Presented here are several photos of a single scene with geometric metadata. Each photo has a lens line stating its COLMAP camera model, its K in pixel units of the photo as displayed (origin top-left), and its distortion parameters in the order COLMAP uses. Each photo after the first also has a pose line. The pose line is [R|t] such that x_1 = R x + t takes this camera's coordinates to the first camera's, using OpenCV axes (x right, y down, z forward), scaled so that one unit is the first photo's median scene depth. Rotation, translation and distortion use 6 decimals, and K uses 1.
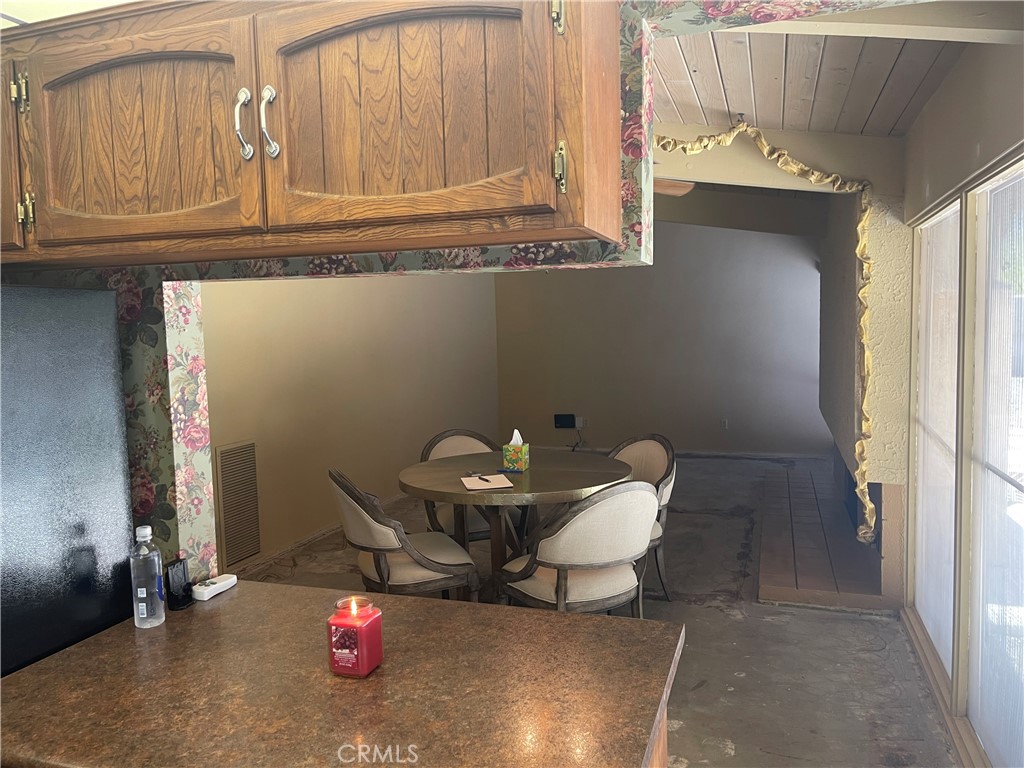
lens RADIAL K [[775.9, 0, 513.2], [0, 775.9, 390.2], [0, 0, 1]] dist [0.079838, -0.105109]
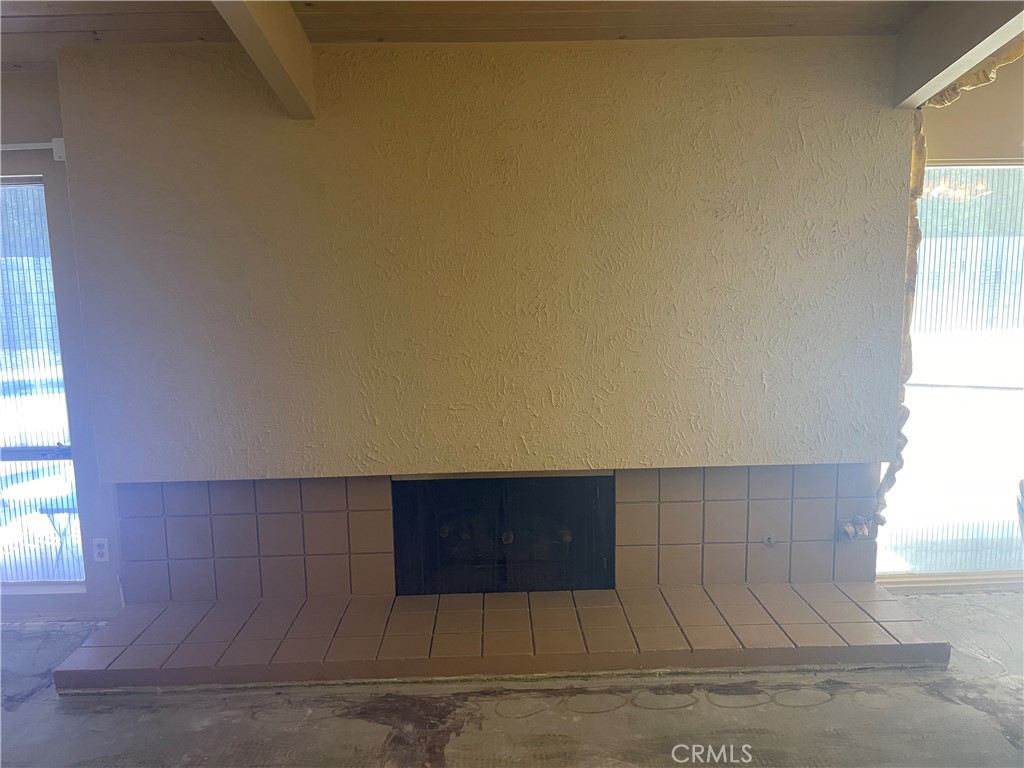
lens RADIAL K [[775.9, 0, 513.2], [0, 775.9, 390.2], [0, 0, 1]] dist [0.079838, -0.105109]
pose [[-0.344314, -0.099191, 0.933600, -0.445230], [0.108467, 0.983542, 0.144500, -0.279753], [-0.932568, 0.151018, -0.327888, 3.633174]]
